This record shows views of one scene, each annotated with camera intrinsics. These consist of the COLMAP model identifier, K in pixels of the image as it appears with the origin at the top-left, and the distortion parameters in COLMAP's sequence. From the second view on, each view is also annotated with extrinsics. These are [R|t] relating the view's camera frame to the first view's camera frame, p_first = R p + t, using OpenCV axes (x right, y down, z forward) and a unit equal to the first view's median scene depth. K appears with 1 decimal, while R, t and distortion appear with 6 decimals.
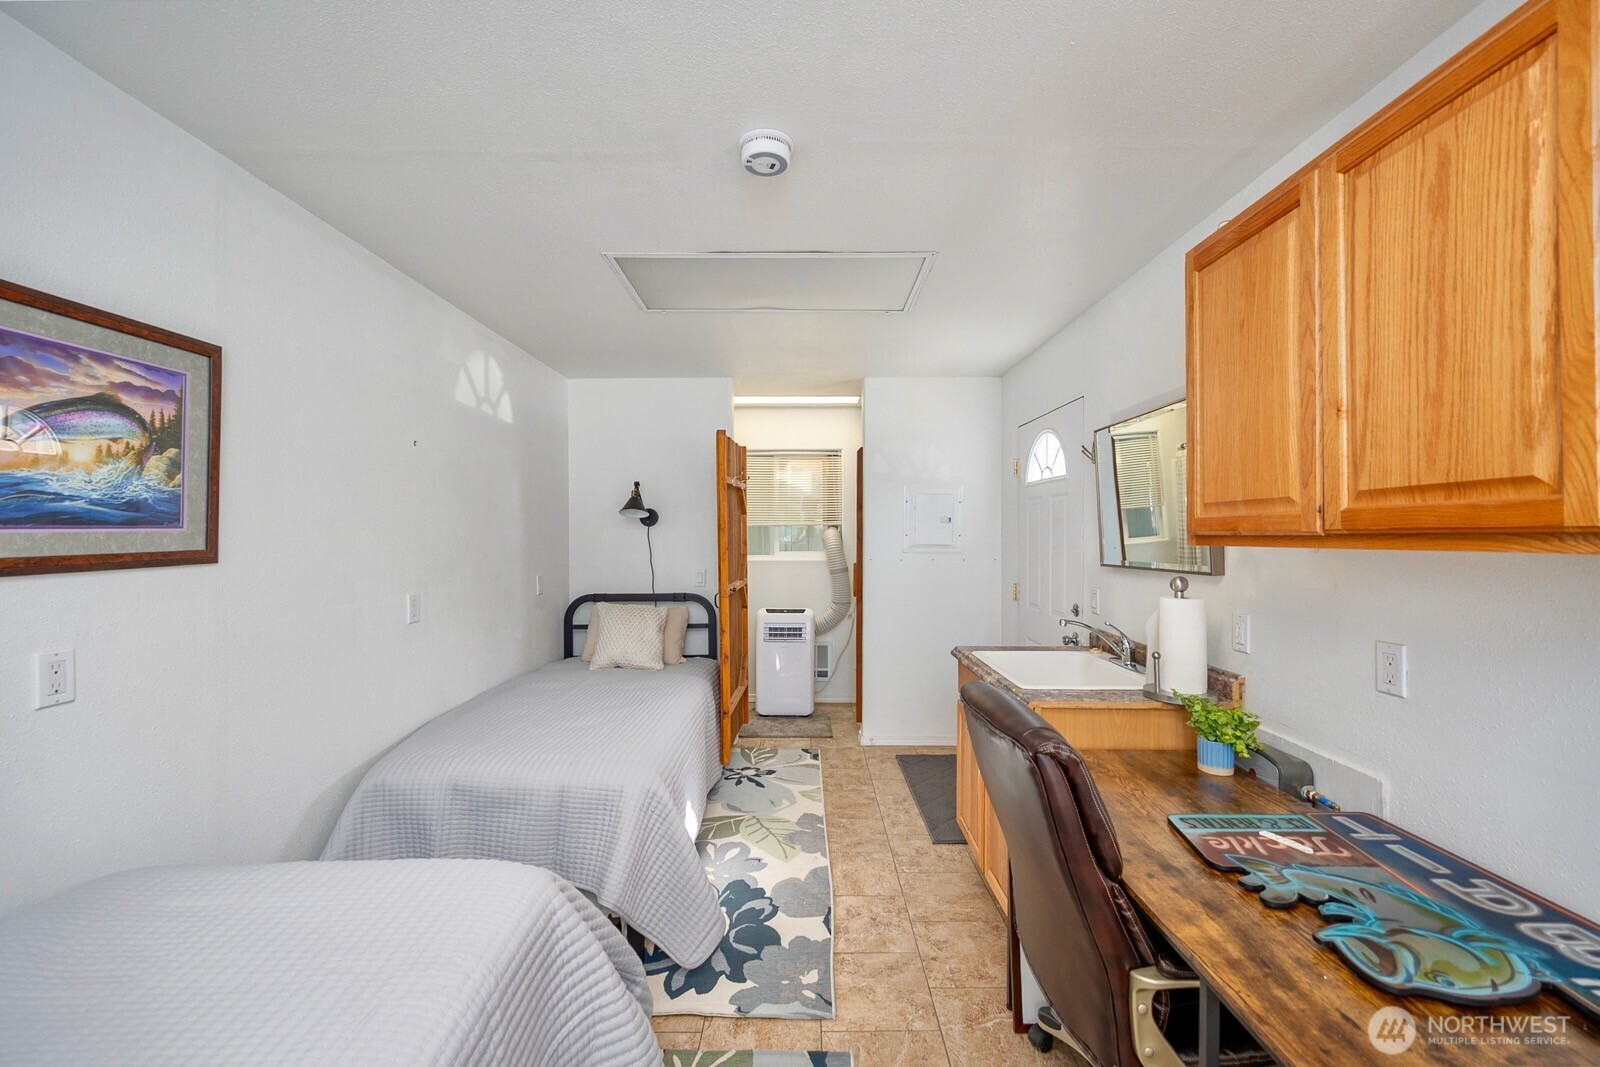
lens RADIAL K [[640.5, 0, 798.7], [0, 640.5, 530.5], [0, 0, 1]] dist [-0.000310, -0.000205]
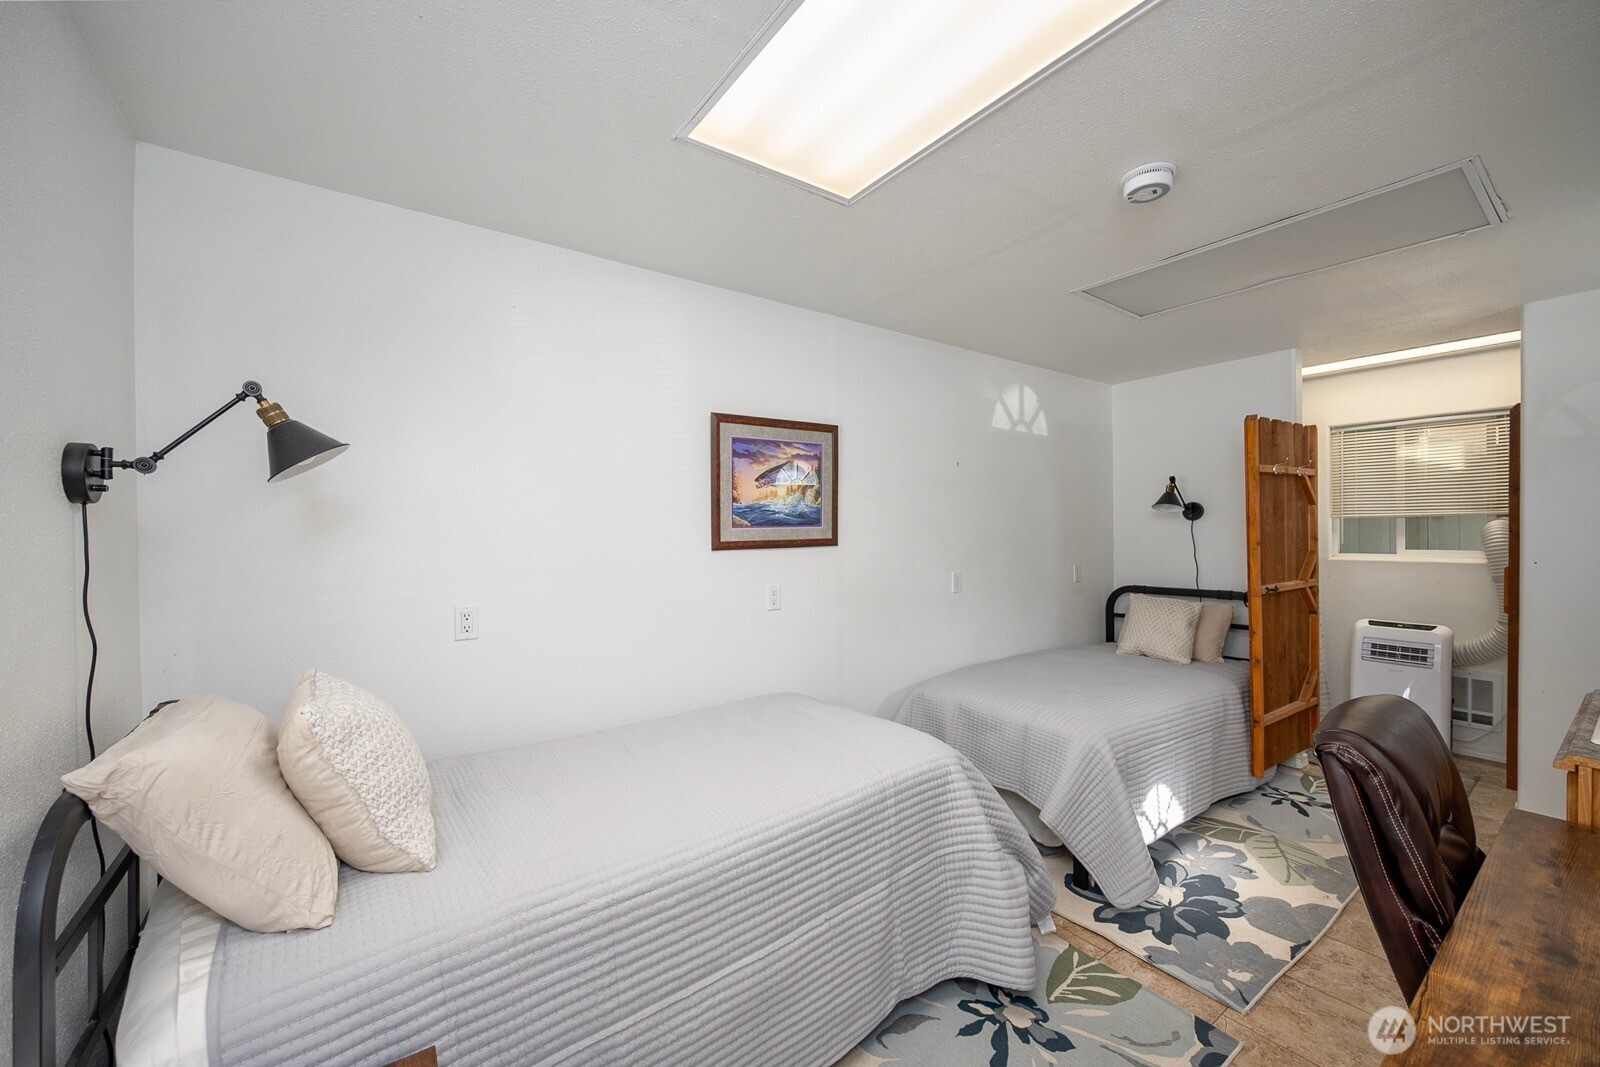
lens RADIAL K [[640.5, 0, 798.7], [0, 640.5, 530.5], [0, 0, 1]] dist [-0.000310, -0.000205]
pose [[0.583172, -0.004361, -0.812337, 0.428455], [0.009420, 0.999955, 0.001394, 0.003801], [0.812294, -0.008465, 0.583186, -0.123011]]
